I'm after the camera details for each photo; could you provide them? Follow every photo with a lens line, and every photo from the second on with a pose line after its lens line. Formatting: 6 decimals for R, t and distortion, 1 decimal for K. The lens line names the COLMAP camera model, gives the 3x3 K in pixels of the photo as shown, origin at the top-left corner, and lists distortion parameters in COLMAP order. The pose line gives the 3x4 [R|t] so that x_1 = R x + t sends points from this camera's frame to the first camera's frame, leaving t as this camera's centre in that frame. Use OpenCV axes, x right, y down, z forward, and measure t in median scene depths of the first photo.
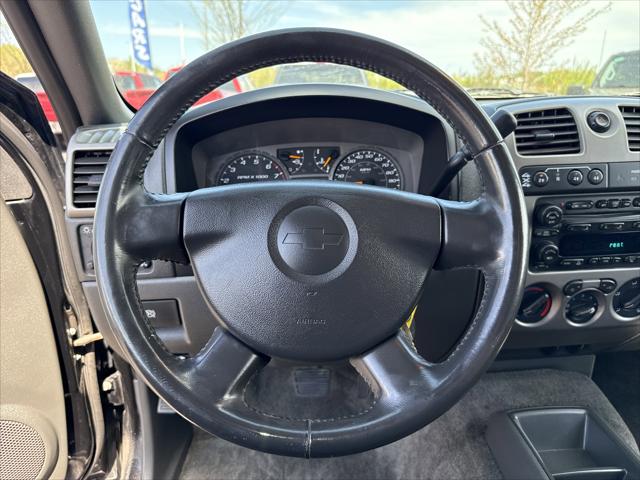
lens RADIAL K [[454.6, 0, 321.6], [0, 454.6, 225.6], [0, 0, 1]] dist [0.039095, -0.049235]
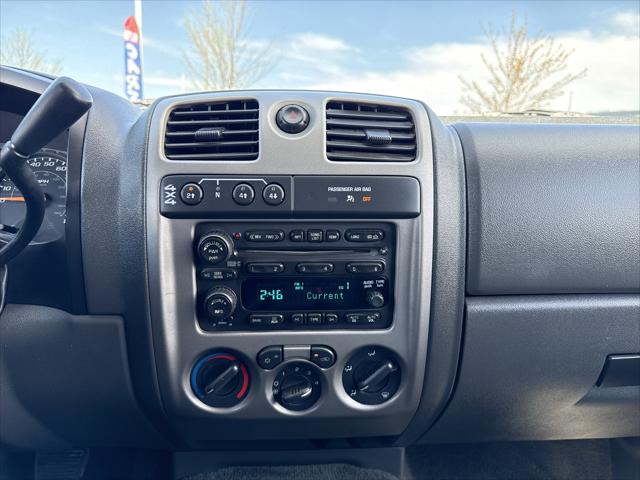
lens RADIAL K [[454.6, 0, 325.2], [0, 454.6, 221.4], [0, 0, 1]] dist [0.005210, -0.015738]
pose [[0.999198, 0.039765, 0.004753, 0.620632], [-0.038921, 0.992171, -0.118663, 0.011450], [-0.009434, 0.118383, 0.992923, 0.298332]]
